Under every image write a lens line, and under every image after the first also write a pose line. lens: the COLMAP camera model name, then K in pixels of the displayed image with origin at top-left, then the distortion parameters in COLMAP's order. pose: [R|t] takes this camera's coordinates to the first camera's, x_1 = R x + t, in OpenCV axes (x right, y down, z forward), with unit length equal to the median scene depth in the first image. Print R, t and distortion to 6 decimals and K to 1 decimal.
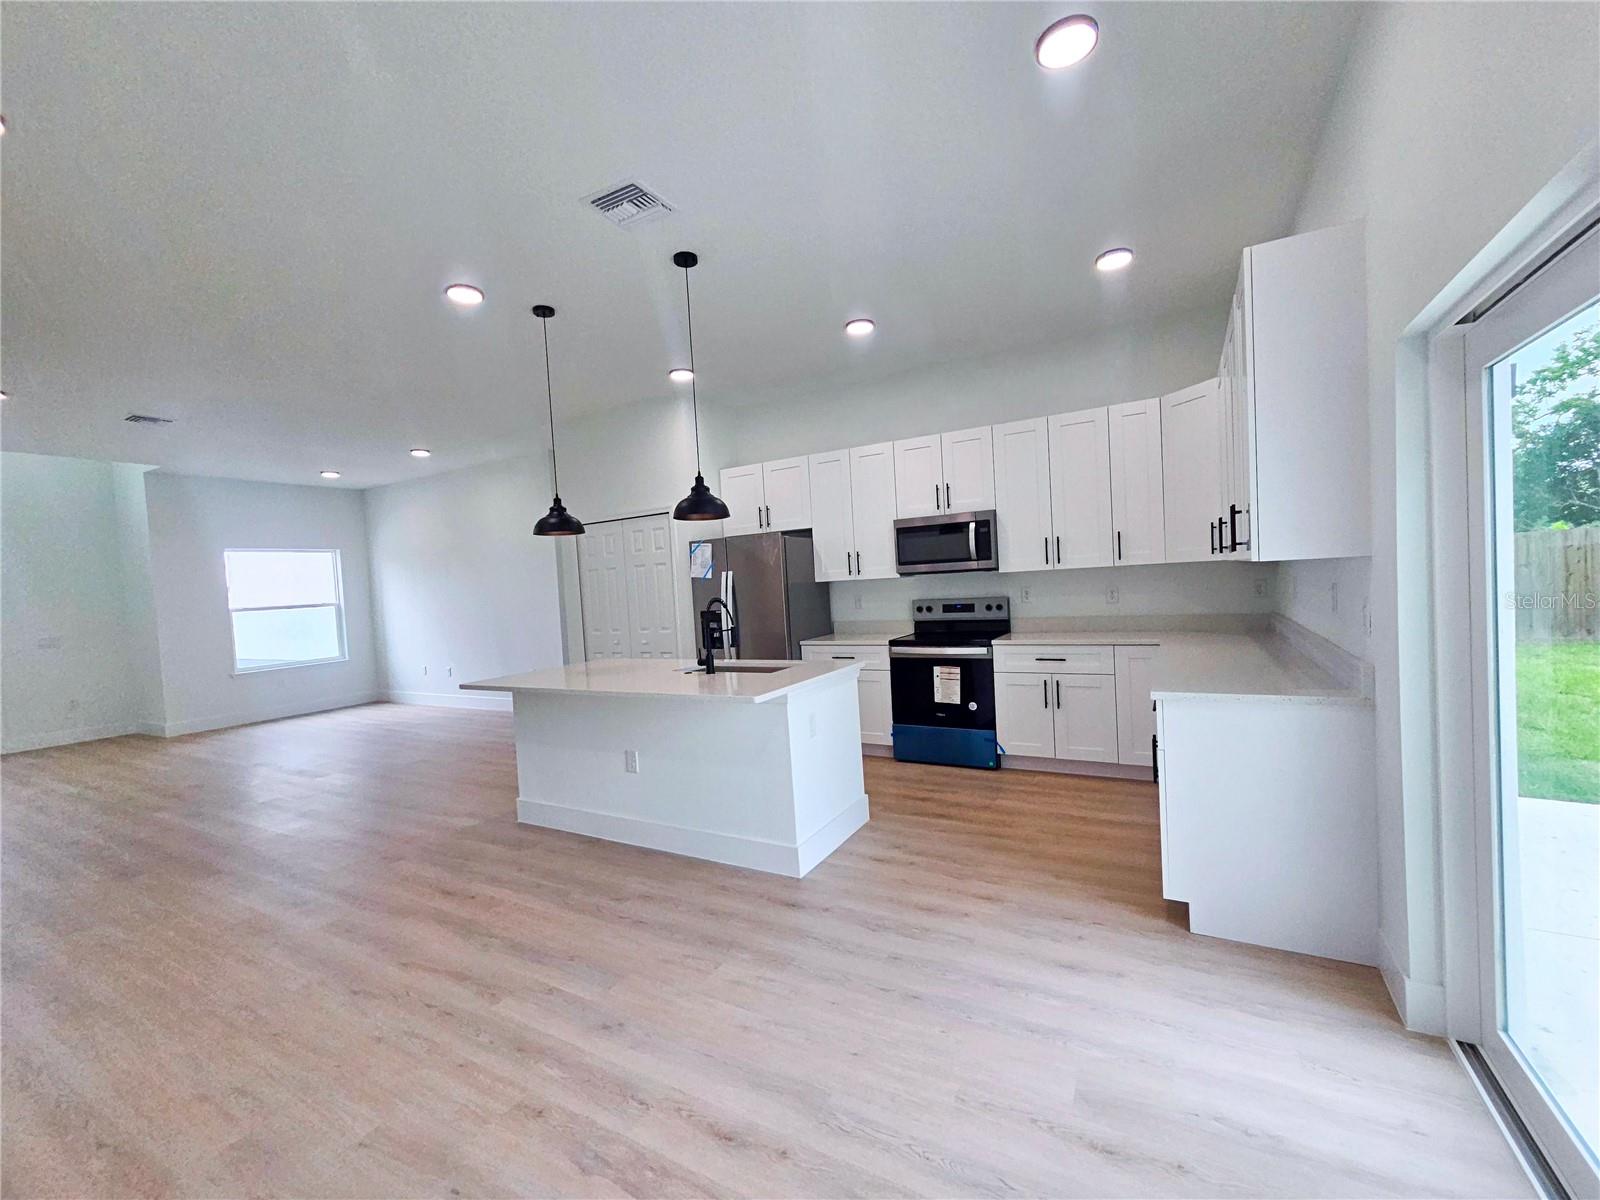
lens RADIAL K [[661.3, 0, 812.2], [0, 661.3, 600.6], [0, 0, 1]] dist [-0.001063, 0.000386]
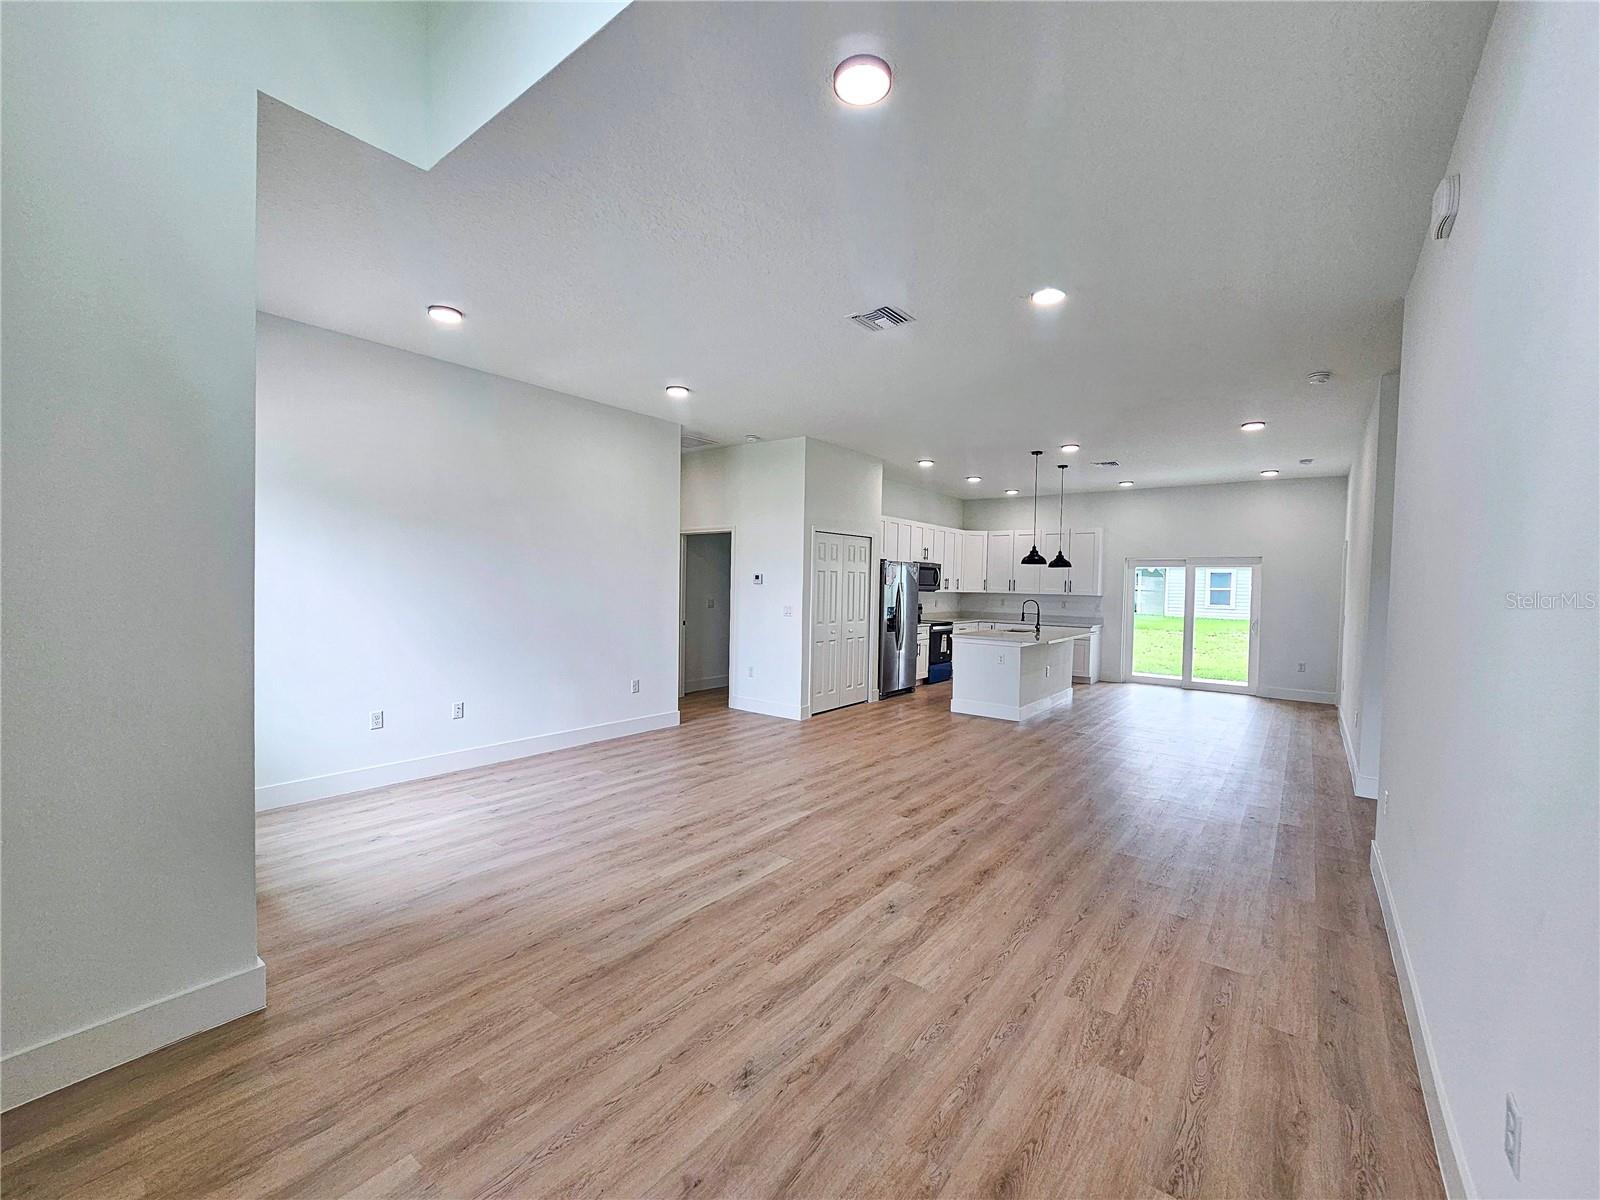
lens RADIAL K [[661.3, 0, 801.3], [0, 661.3, 599.6], [0, 0, 1]] dist [-0.001063, 0.000386]
pose [[0.138908, 0.032636, 0.989767, -1.943691], [-0.002364, 0.999465, -0.032624, 0.055044], [-0.990302, 0.002192, 0.138911, 1.130438]]
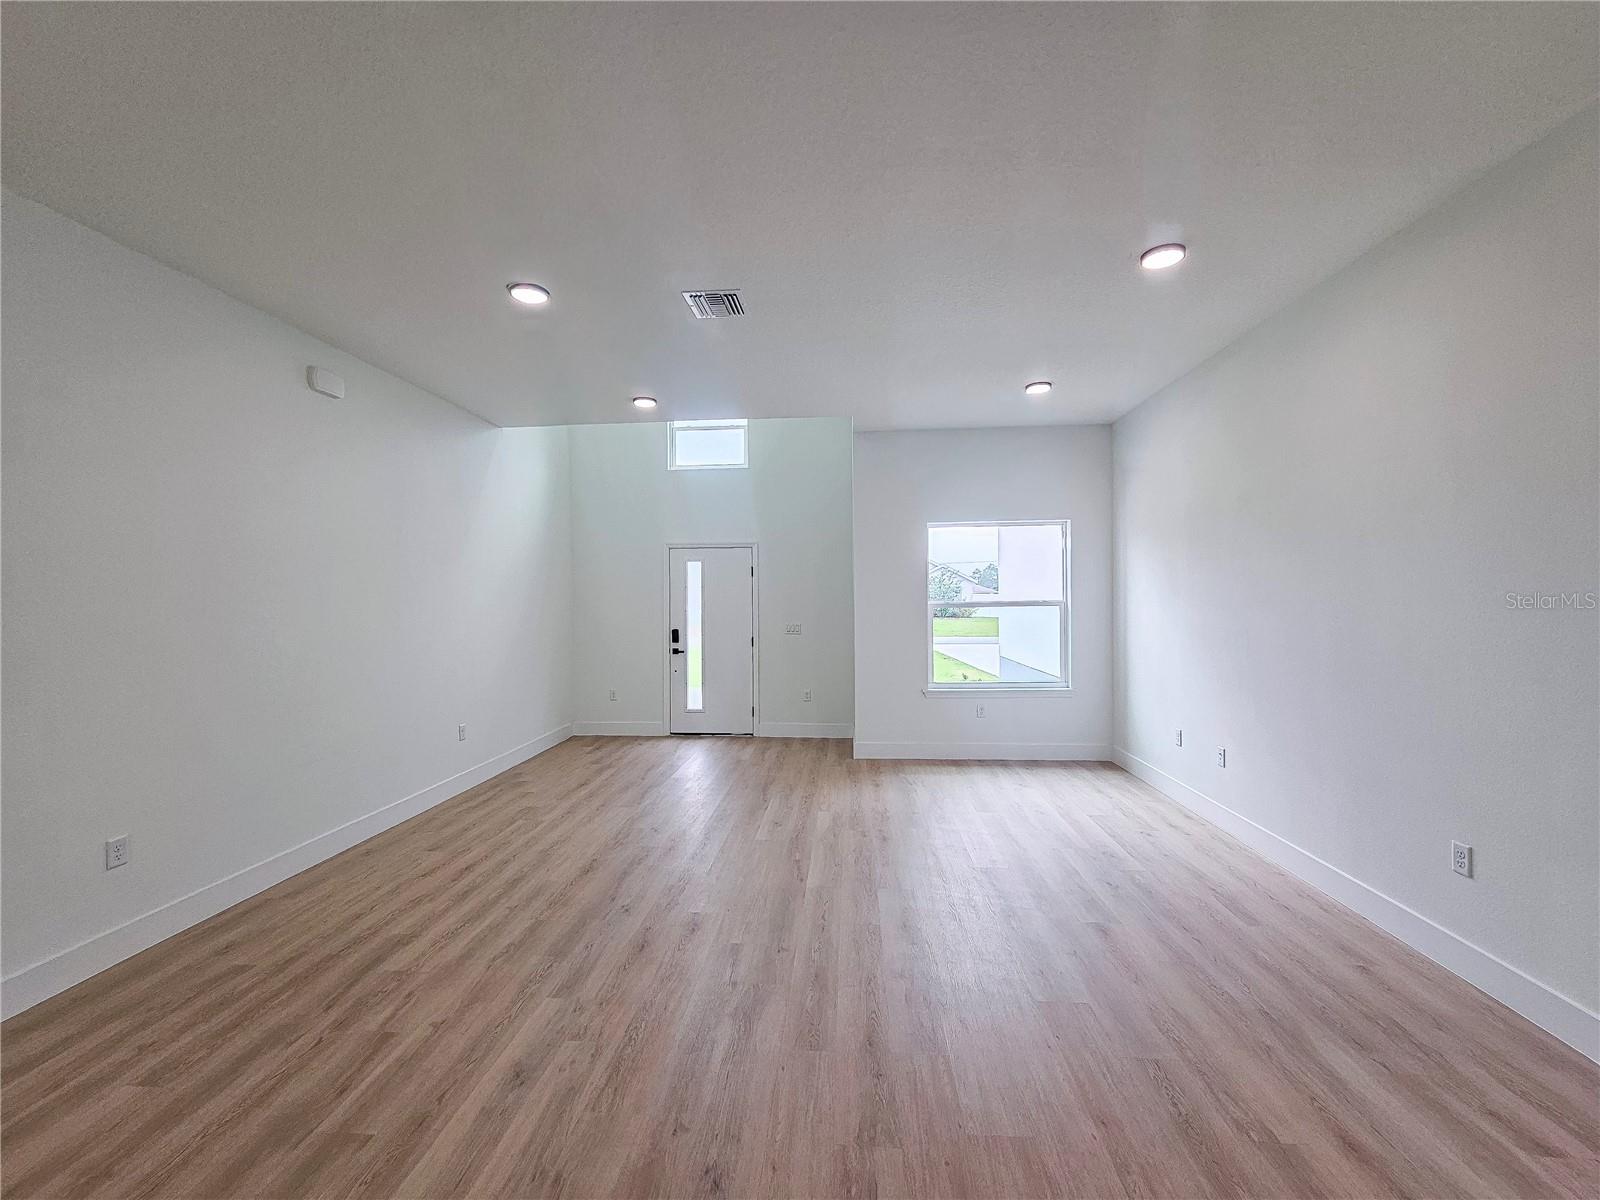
lens RADIAL K [[661.3, 0, 808.0], [0, 661.3, 601.5], [0, 0, 1]] dist [-0.001063, 0.000386]
pose [[0.433762, 0.053365, -0.899446, -0.454150], [-0.038148, 0.998437, 0.040841, -0.024675], [0.900220, 0.016597, 0.435119, 0.929337]]
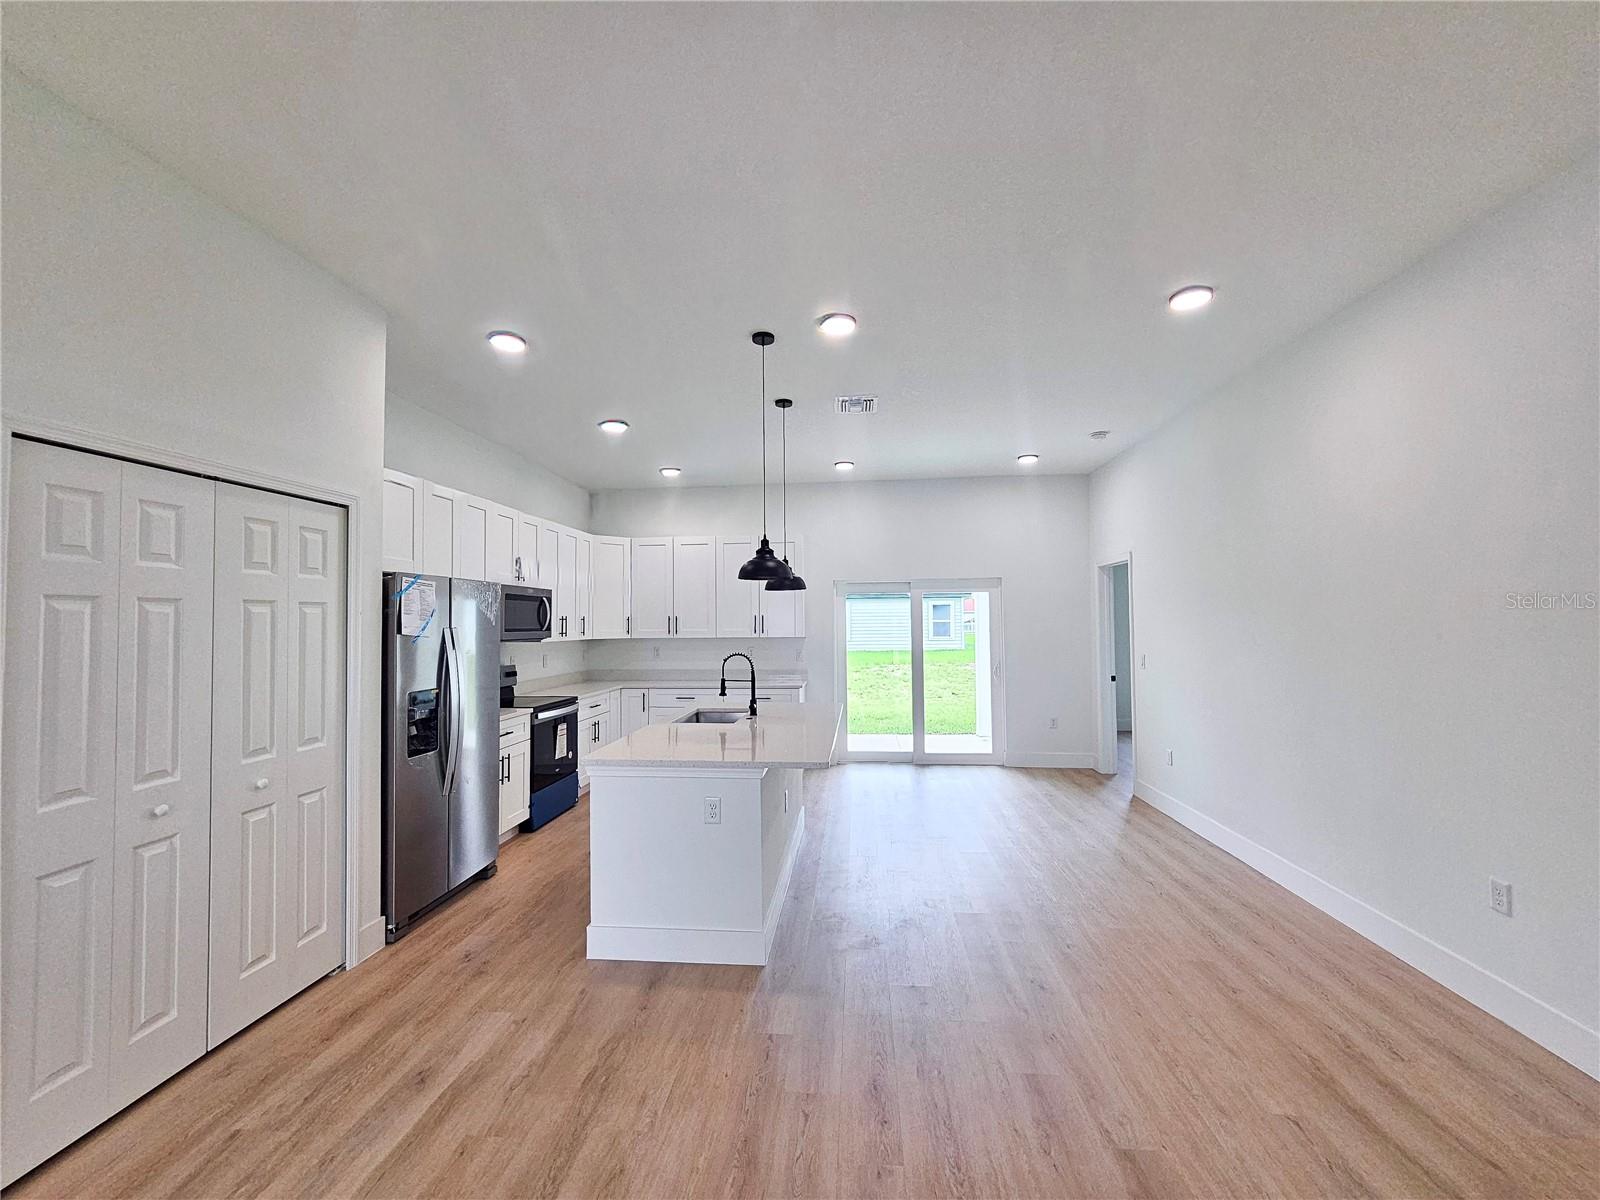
lens RADIAL K [[661.3, 0, 802.4], [0, 661.3, 603.9], [0, 0, 1]] dist [-0.001063, 0.000386]
pose [[-0.412695, 0.085431, 0.906854, -0.975749], [0.055017, 0.996112, -0.068802, -0.003663], [-0.909206, 0.021498, -0.415791, 1.061219]]
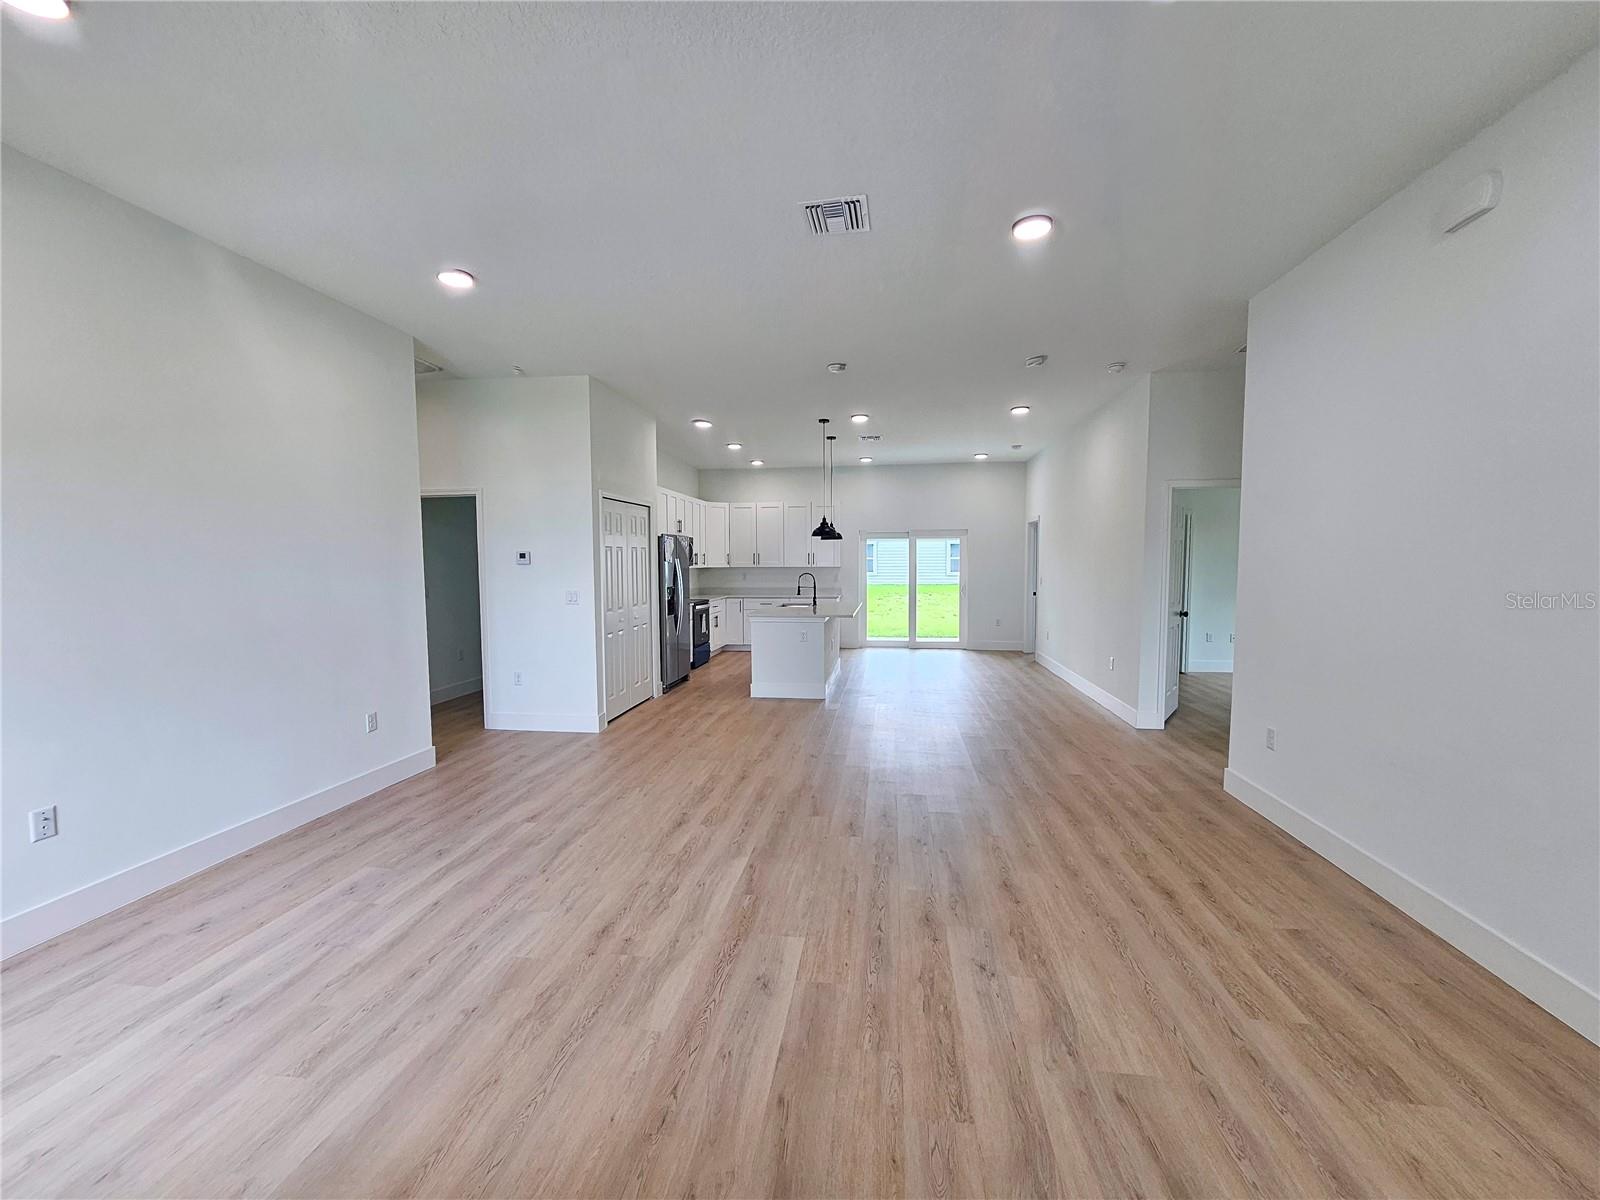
lens RADIAL K [[661.3, 0, 801.2], [0, 661.3, 603.3], [0, 0, 1]] dist [-0.001063, 0.000386]
pose [[-0.370331, -0.003111, 0.928895, -1.714998], [0.049206, 0.998525, 0.022961, 0.035110], [-0.927596, 0.054211, -0.369631, 1.423801]]
